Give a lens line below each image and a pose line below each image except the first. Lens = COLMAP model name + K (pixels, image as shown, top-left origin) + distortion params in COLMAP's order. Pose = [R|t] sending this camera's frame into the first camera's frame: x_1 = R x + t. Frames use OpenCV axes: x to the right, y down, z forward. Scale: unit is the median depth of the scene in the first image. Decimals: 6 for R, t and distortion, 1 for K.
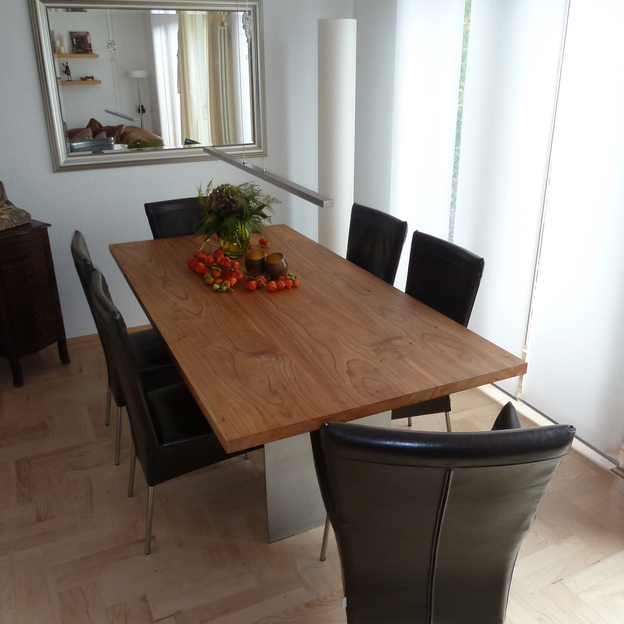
lens RADIAL K [[629.5, 0, 313.7], [0, 629.5, 307.3], [0, 0, 1]] dist [-0.054390, 0.082737]
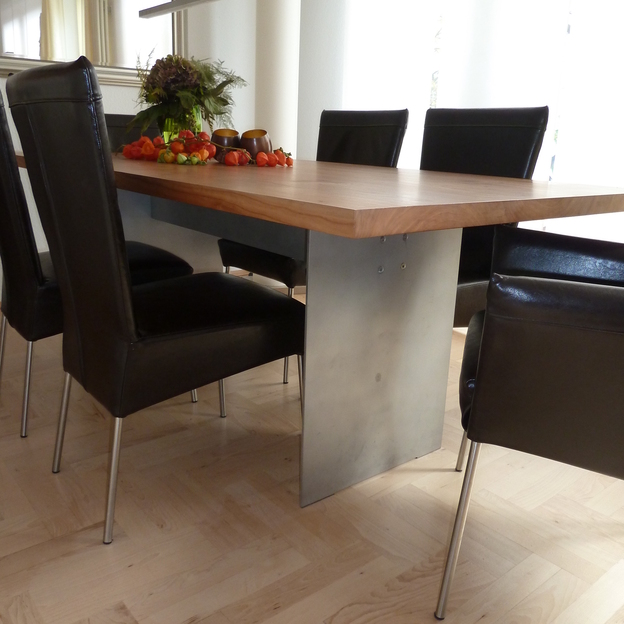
lens RADIAL K [[629.5, 0, 313.7], [0, 629.5, 307.3], [0, 0, 1]] dist [-0.054390, 0.082737]
pose [[0.969671, -0.026102, 0.243017, -0.187932], [0.053611, 0.992782, -0.107283, 0.215571], [-0.238462, 0.117058, 0.964071, 0.313600]]
